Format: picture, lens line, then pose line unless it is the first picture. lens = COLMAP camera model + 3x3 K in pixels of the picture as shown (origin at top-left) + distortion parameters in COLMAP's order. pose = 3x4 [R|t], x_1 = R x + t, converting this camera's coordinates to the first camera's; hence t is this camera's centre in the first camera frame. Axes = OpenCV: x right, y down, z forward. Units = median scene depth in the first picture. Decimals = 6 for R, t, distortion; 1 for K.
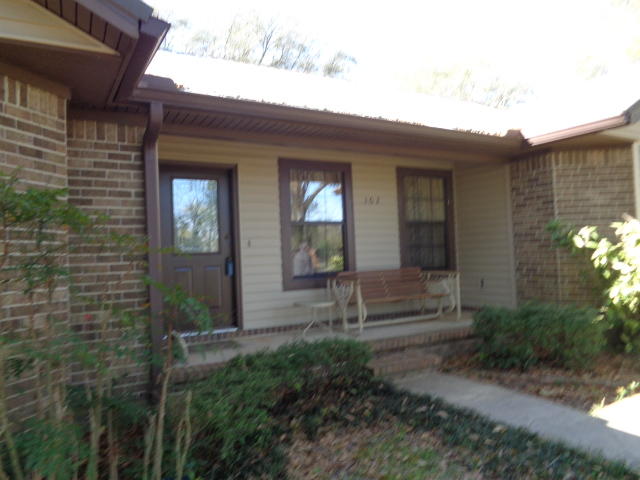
lens RADIAL K [[482.3, 0, 318.4], [0, 482.3, 237.7], [0, 0, 1]] dist [-0.001957, 0.000072]
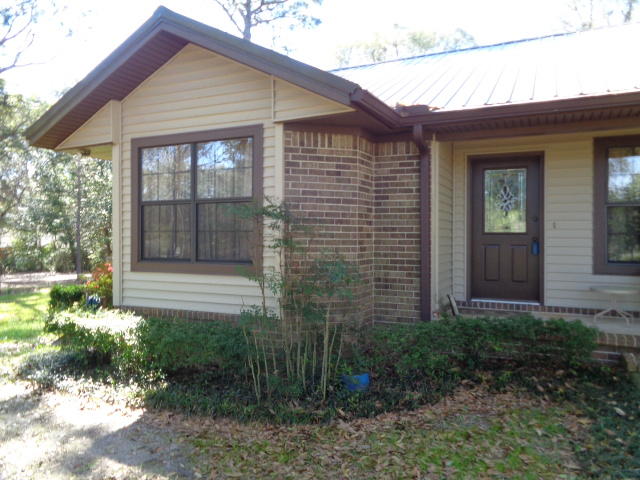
lens RADIAL K [[482.3, 0, 318.4], [0, 482.3, 237.7], [0, 0, 1]] dist [-0.001957, 0.000072]
pose [[0.570707, 0.044072, -0.819970, 0.622410], [0.005153, 0.998347, 0.057246, -0.035226], [0.821137, -0.036895, 0.569537, -0.031796]]
